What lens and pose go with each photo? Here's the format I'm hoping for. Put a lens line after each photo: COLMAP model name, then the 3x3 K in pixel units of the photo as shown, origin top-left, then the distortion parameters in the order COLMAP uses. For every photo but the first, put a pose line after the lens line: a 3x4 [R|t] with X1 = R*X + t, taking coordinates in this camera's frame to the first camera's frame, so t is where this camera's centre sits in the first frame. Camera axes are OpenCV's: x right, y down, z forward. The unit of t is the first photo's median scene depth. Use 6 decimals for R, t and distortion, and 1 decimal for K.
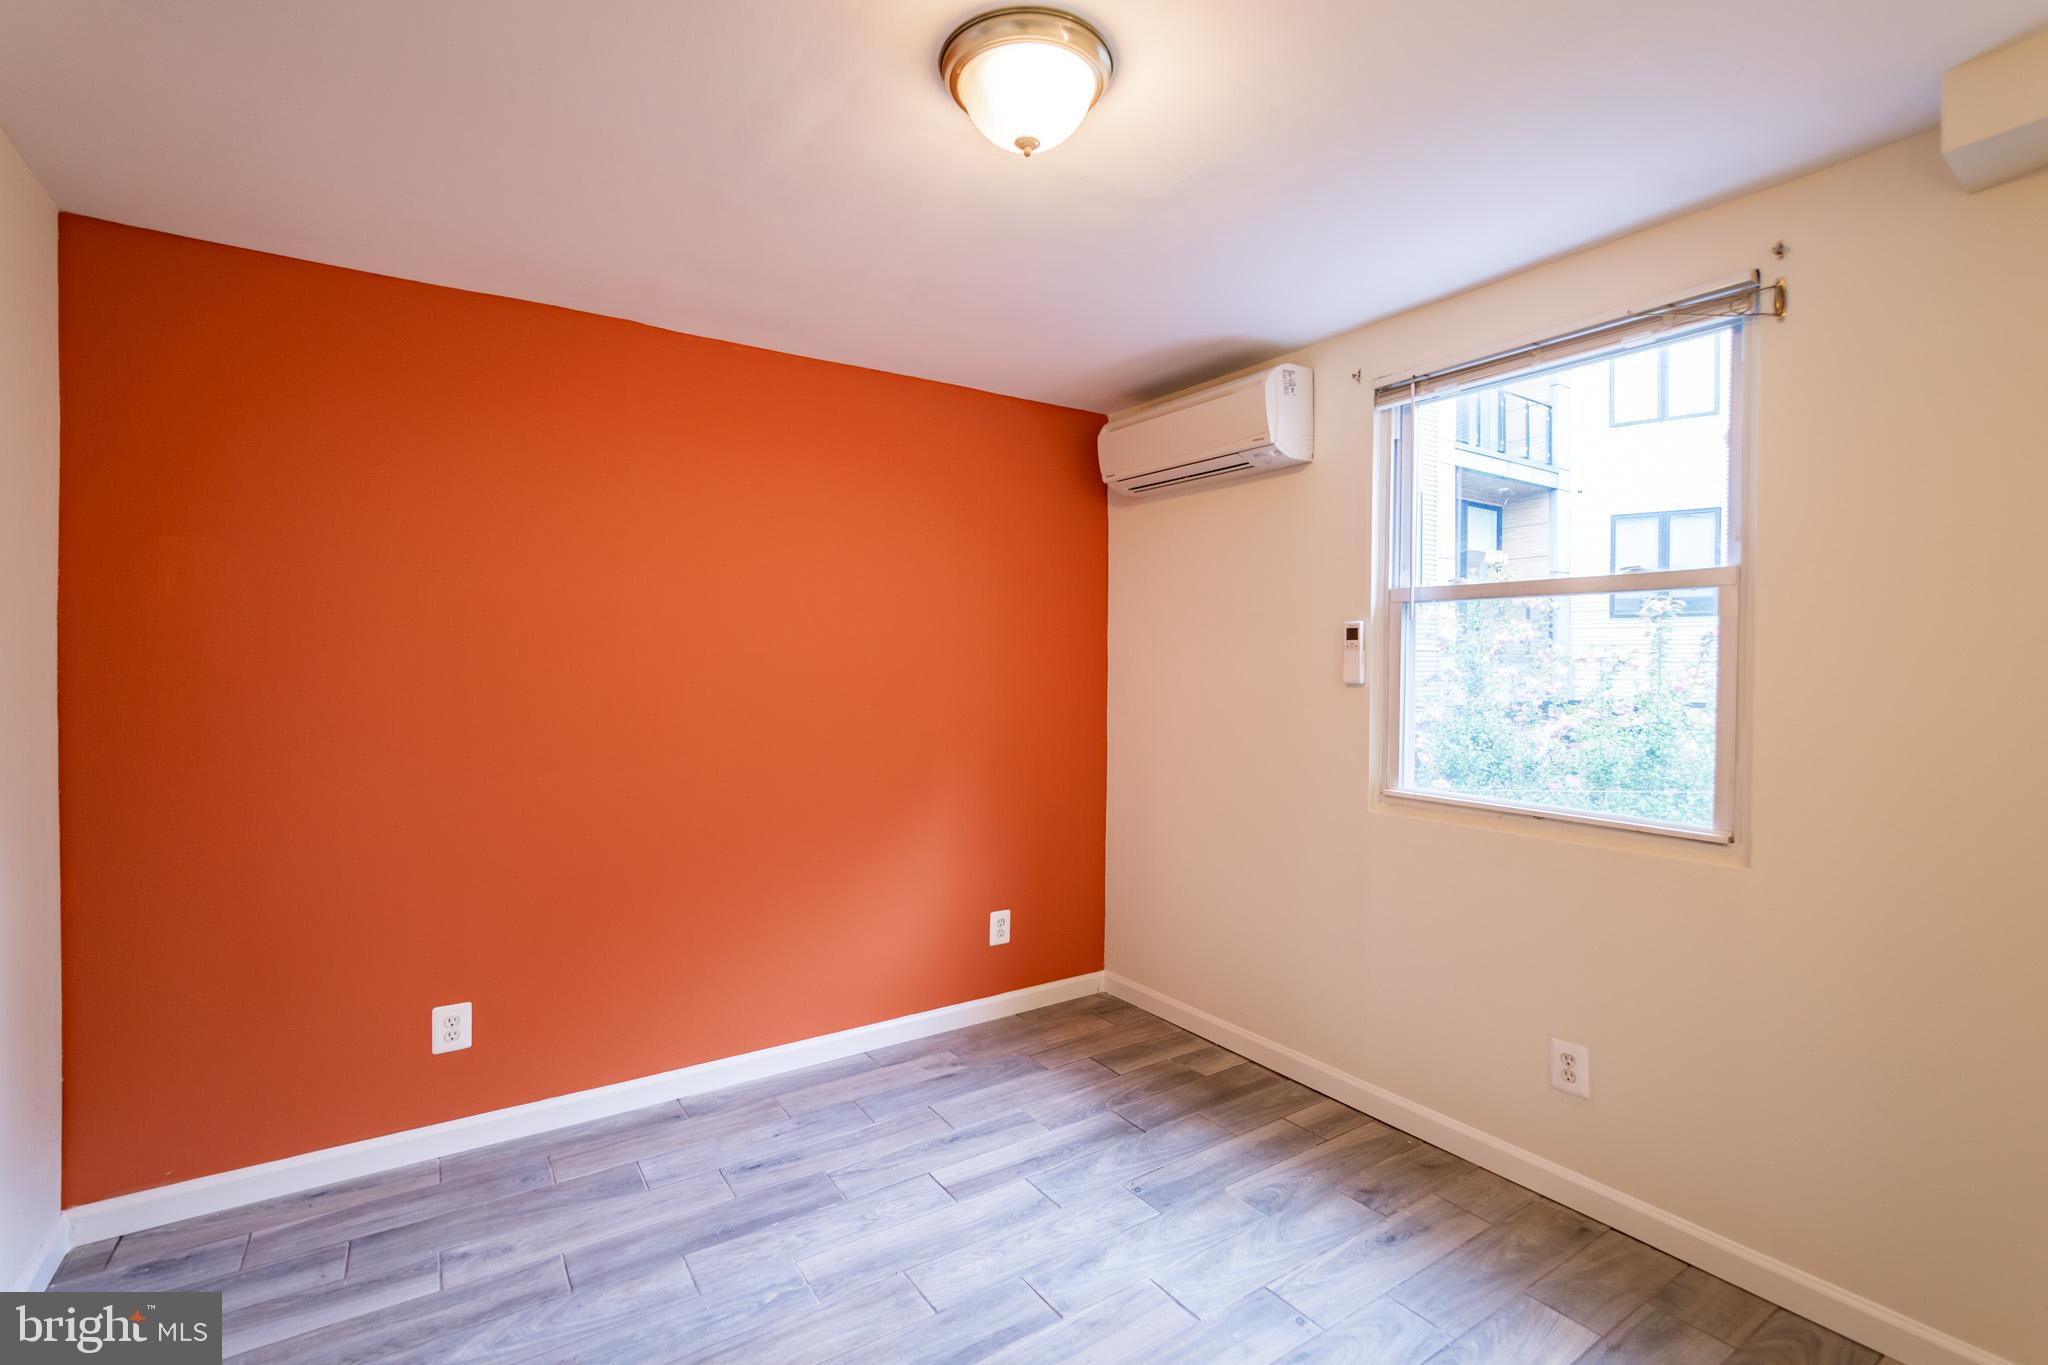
lens RADIAL K [[917.7, 0, 1039.0], [0, 917.7, 680.7], [0, 0, 1]] dist [0.005067, 0.000973]
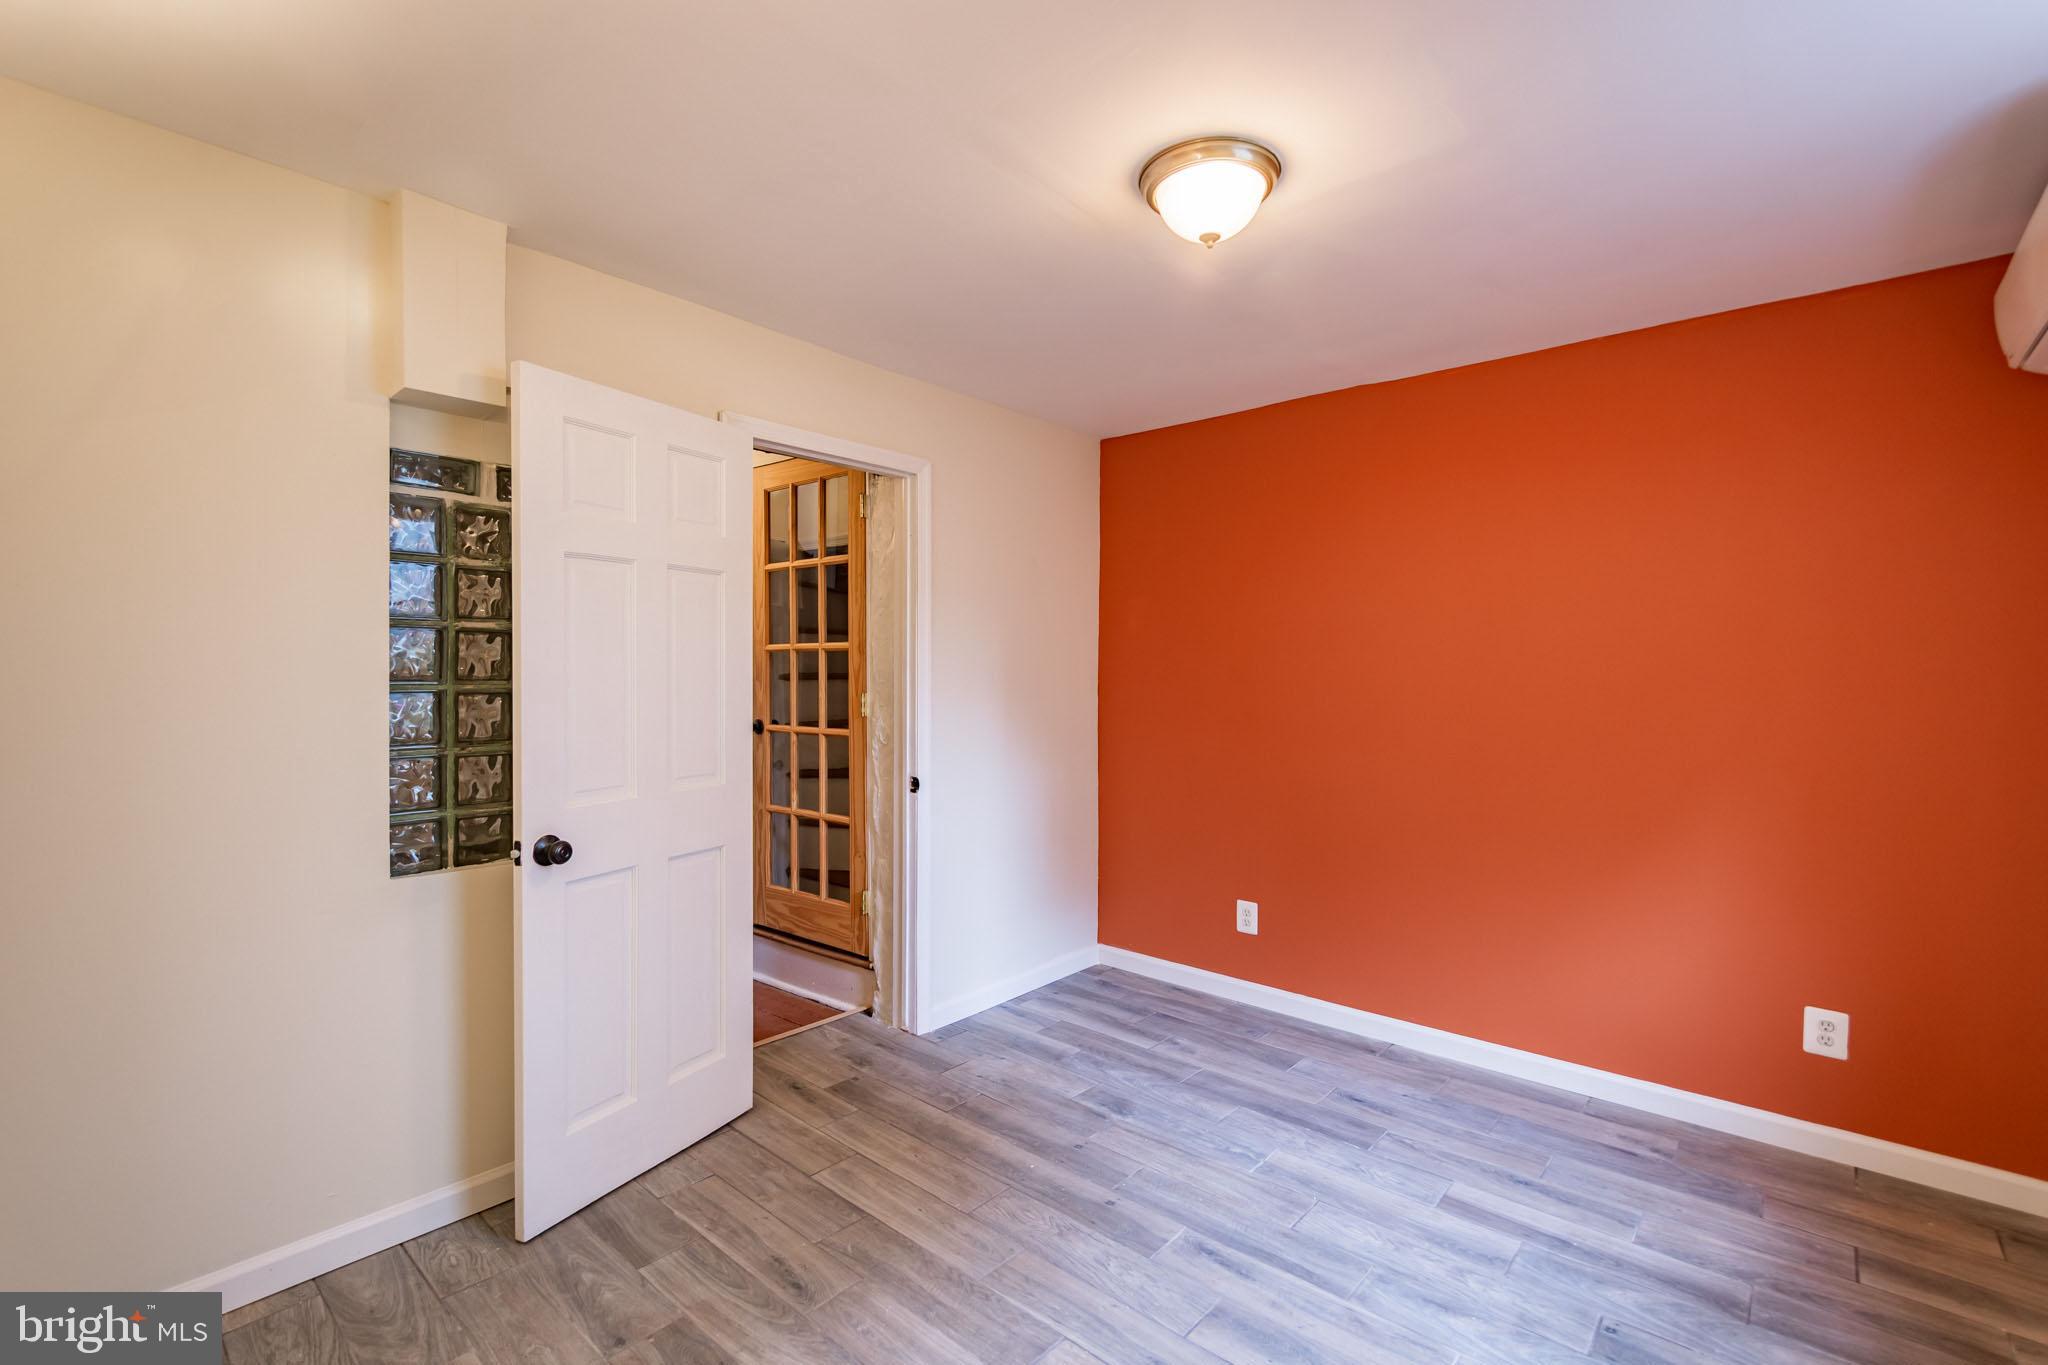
lens RADIAL K [[917.7, 0, 1014.5], [0, 917.7, 677.6], [0, 0, 1]] dist [0.005067, 0.000973]
pose [[0.256508, 0.009075, -0.966500, 0.719985], [-0.019543, 0.999800, 0.004201, -0.001188], [0.966345, 0.017811, 0.256634, 0.282993]]
